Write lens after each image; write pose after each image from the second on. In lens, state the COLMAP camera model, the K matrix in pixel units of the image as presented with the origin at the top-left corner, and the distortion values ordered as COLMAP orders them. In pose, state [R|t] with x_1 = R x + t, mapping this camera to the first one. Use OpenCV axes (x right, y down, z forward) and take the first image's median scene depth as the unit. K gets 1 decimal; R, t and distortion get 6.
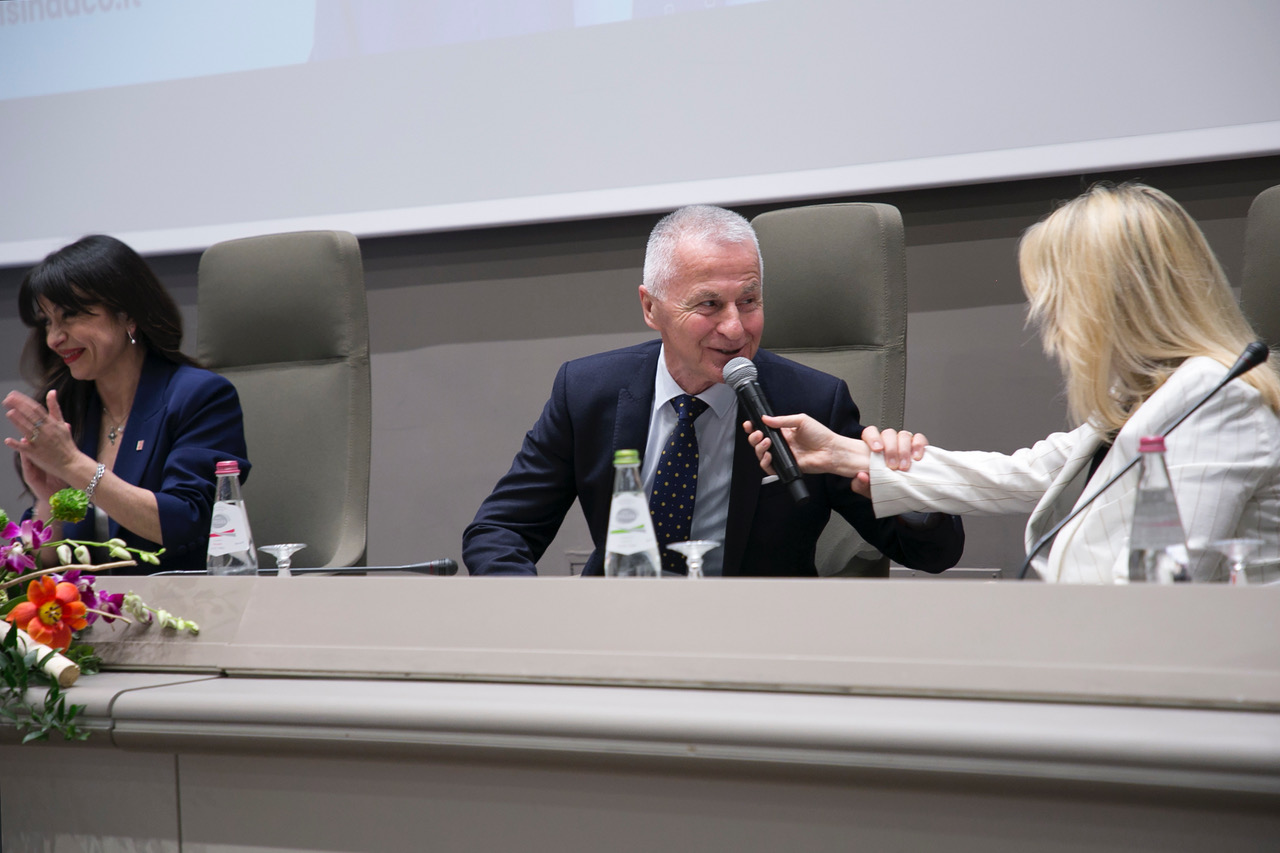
lens RADIAL K [[3635.2, 0, 690.0], [0, 3635.2, 423.1], [0, 0, 1]] dist [0.571848, 0.316638]
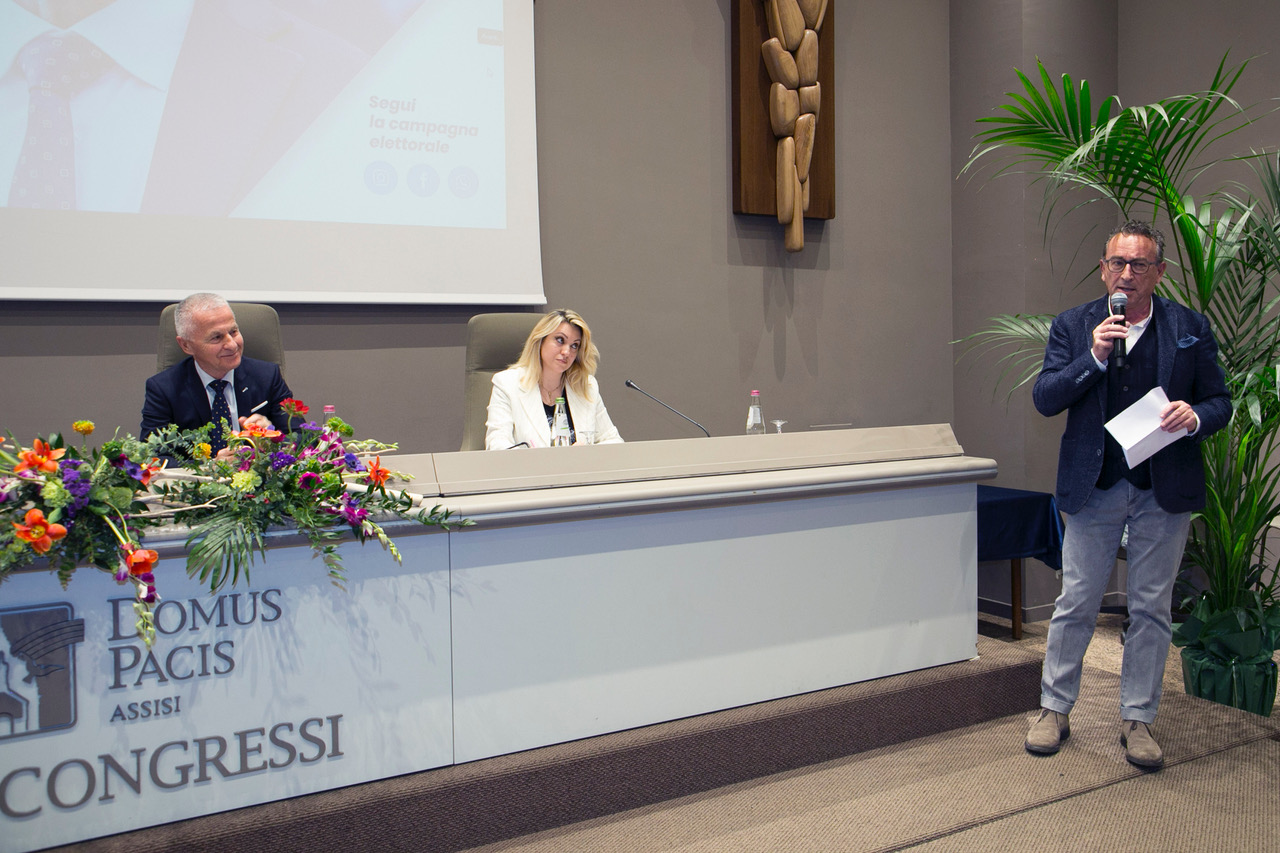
lens RADIAL K [[1123.3, 0, 700.7], [0, 1123.3, 401.1], [0, 0, 1]] dist [-0.019590, 0.021329]
pose [[0.287479, 0.008785, 0.957747, -0.719509], [0.020216, 0.999680, -0.015238, 0.023290], [-0.957574, 0.023742, 0.287209, 0.633930]]
